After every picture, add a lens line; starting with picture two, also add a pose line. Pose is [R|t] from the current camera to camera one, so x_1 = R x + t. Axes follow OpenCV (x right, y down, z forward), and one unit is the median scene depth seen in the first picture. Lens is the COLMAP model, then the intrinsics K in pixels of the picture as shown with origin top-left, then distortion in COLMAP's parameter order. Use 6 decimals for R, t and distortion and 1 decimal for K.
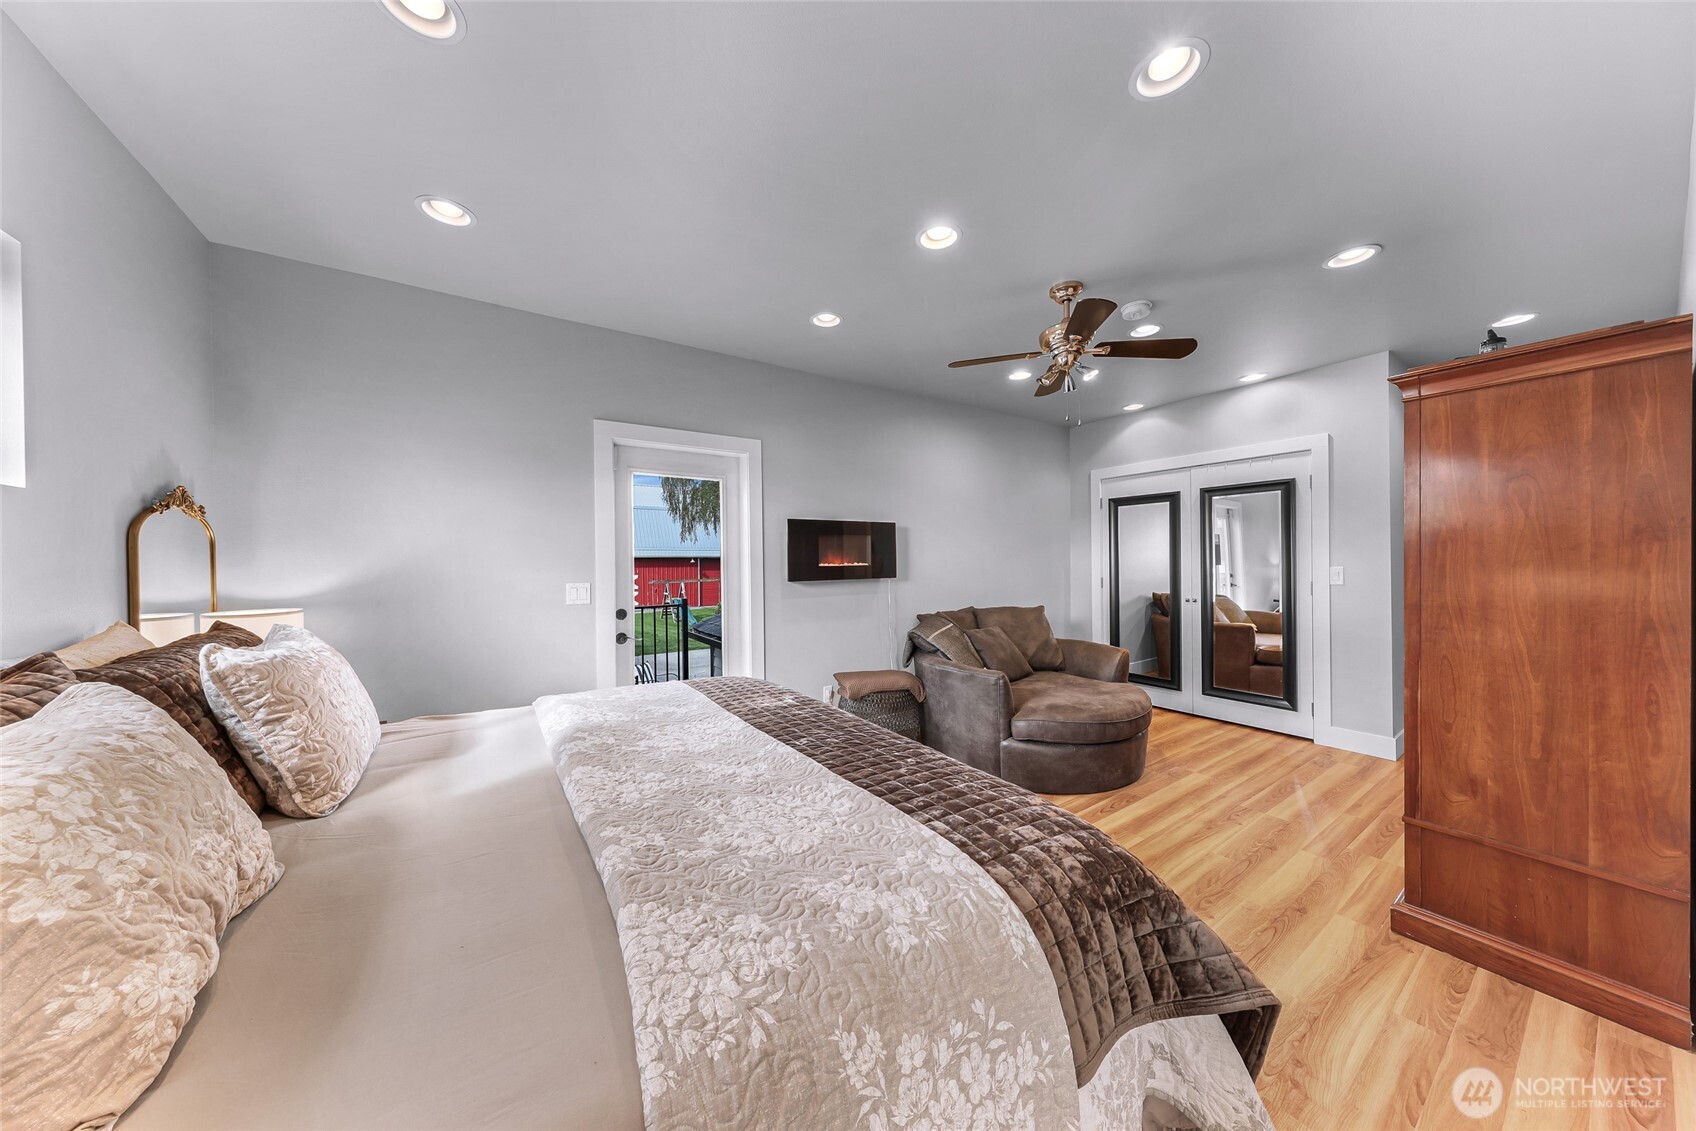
lens RADIAL K [[531.6, 0, 840.8], [0, 531.6, 560.3], [0, 0, 1]] dist [0.000041, 0.000001]
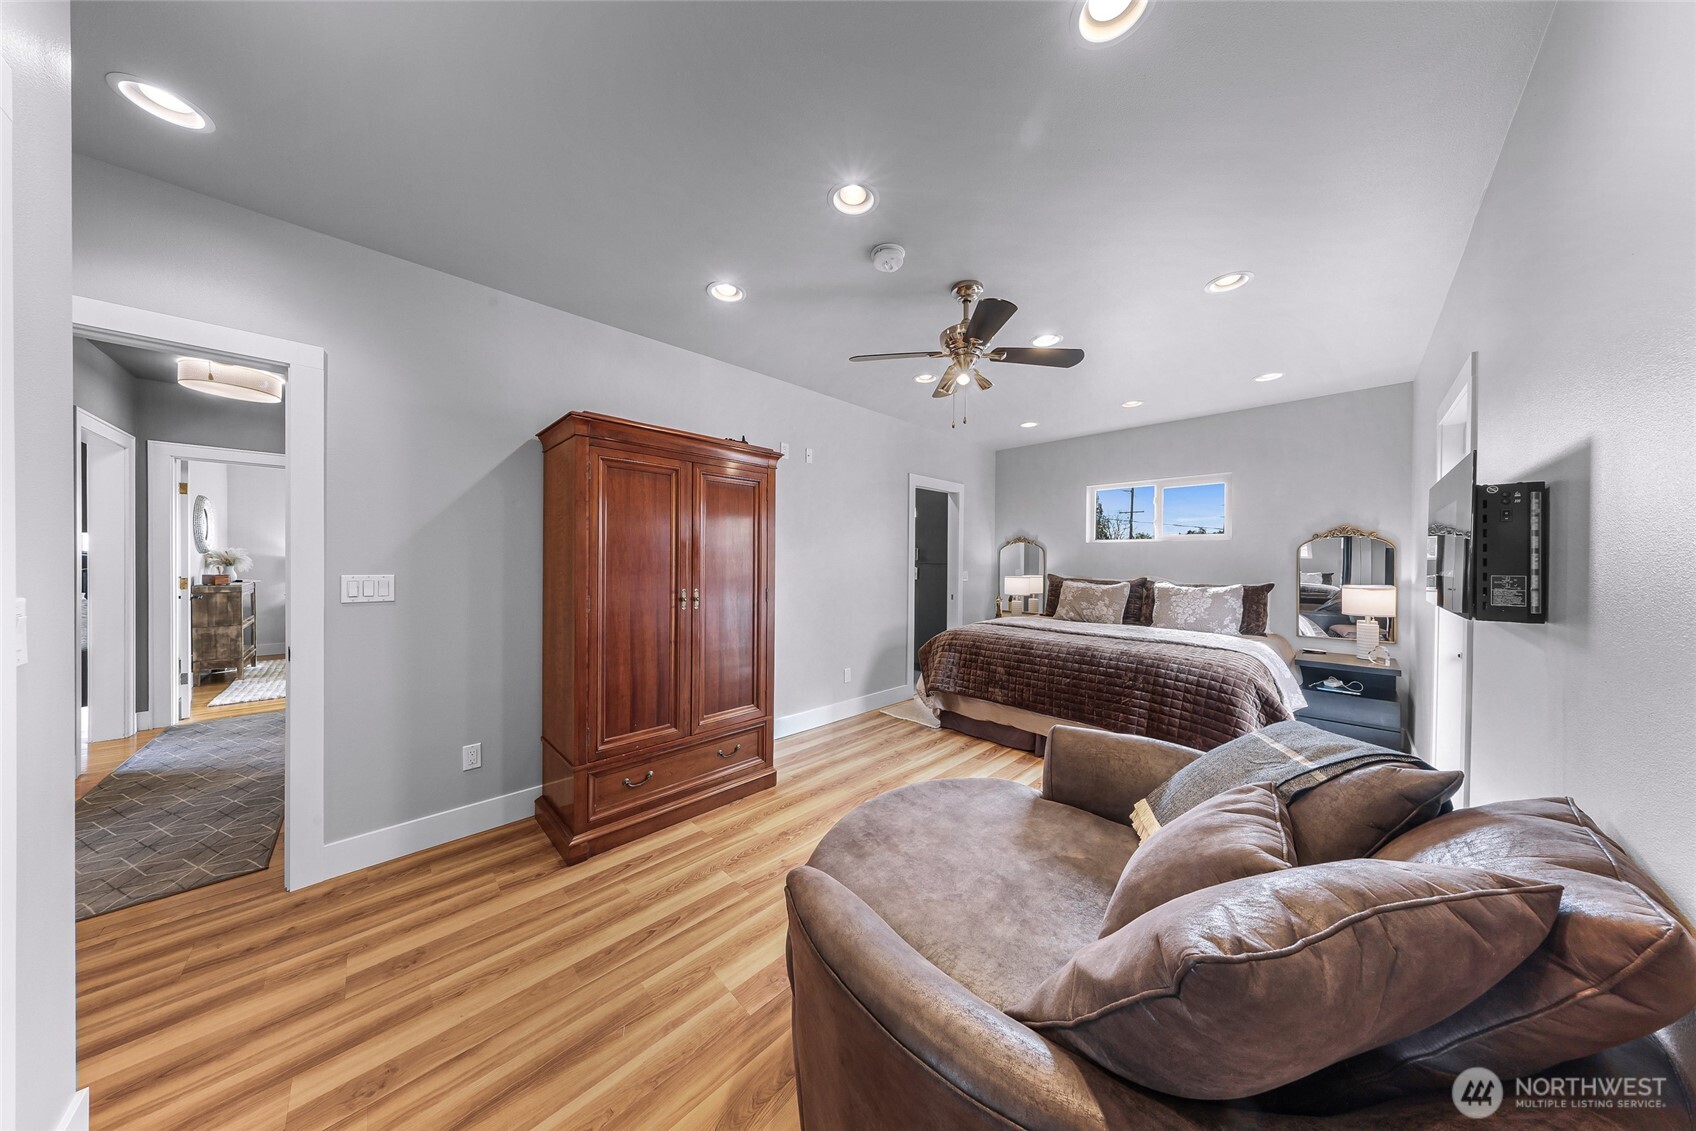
lens RADIAL K [[491.3, 0, 844.2], [0, 491.3, 564.2], [0, 0, 1]] dist [-0.000264, 0.000024]
pose [[-0.981160, 0.011545, -0.192851, 0.539984], [0.009880, 0.999905, 0.009594, 0.000526], [0.192943, 0.007508, -0.981181, 1.230477]]
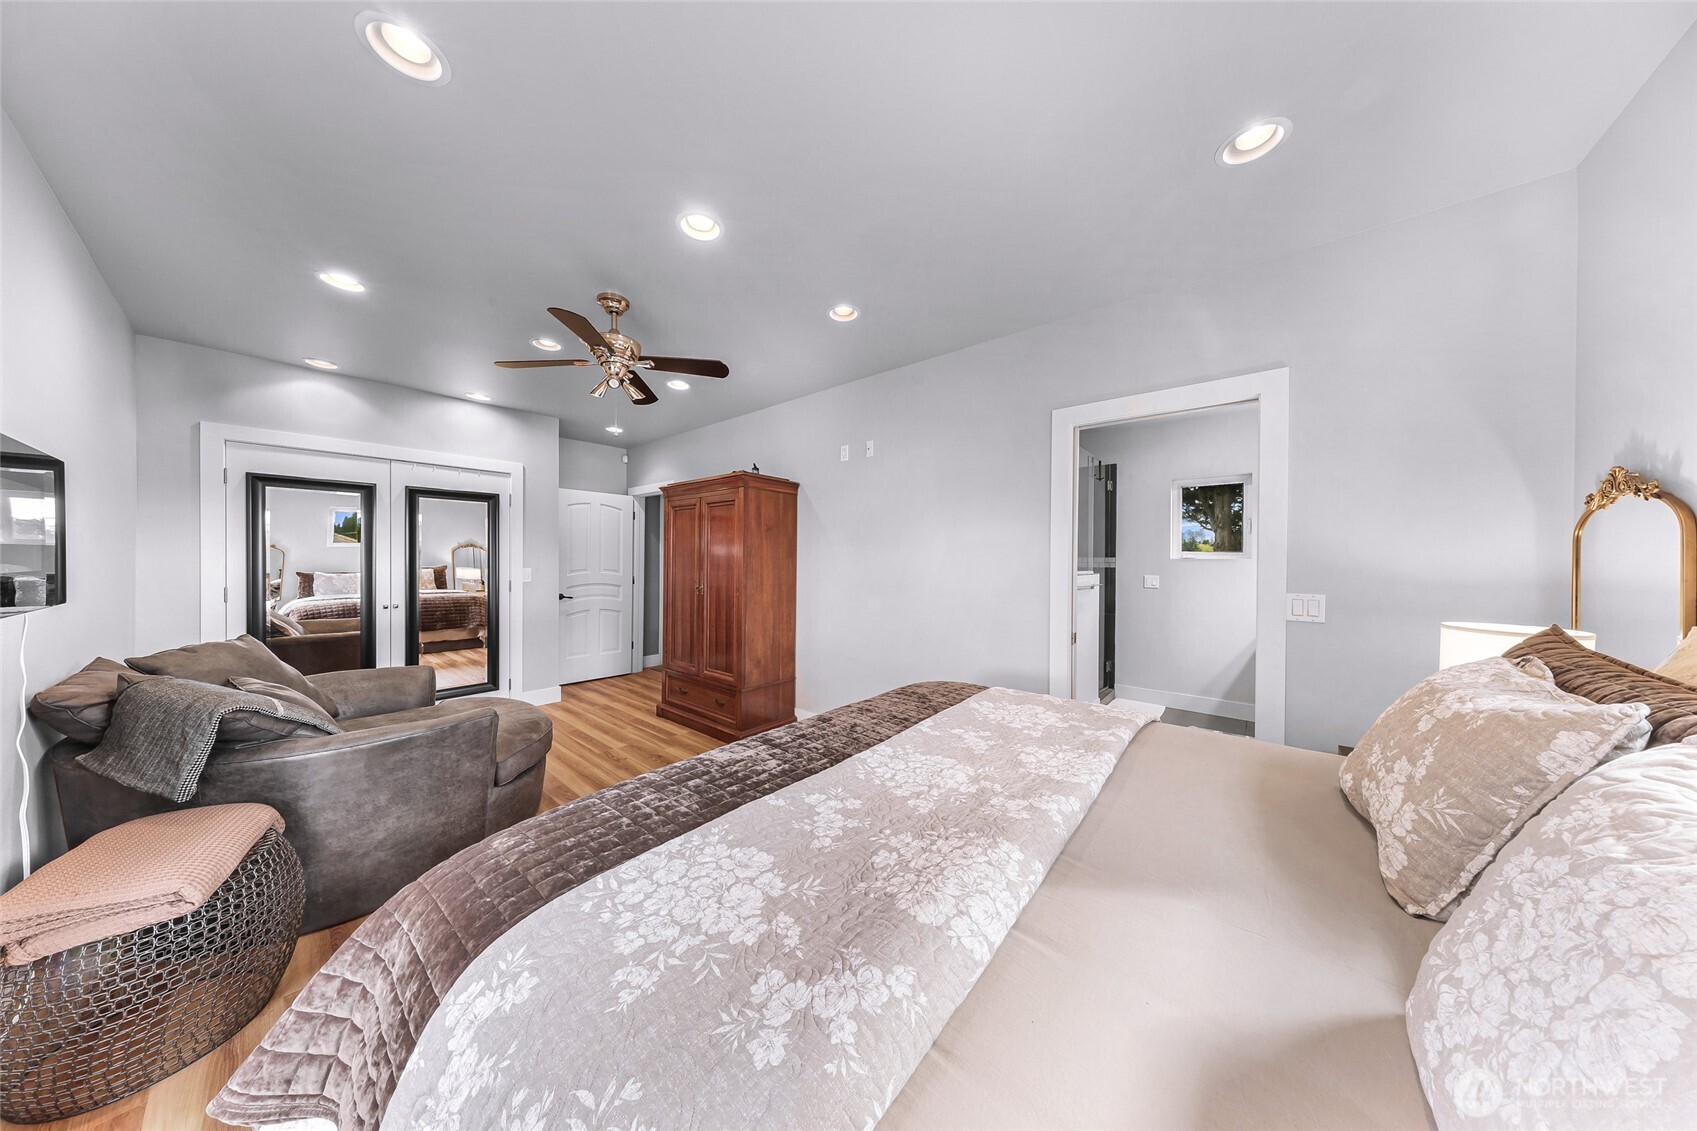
lens RADIAL K [[491.5, 0, 844.7], [0, 491.5, 564.2], [0, 0, 1]] dist [-0.000264, 0.000024]
pose [[-0.281060, 0.001938, 0.959688, -0.411674], [-0.002454, 0.999993, -0.002738, 0.003277], [-0.959687, -0.003124, -0.281053, 0.556968]]
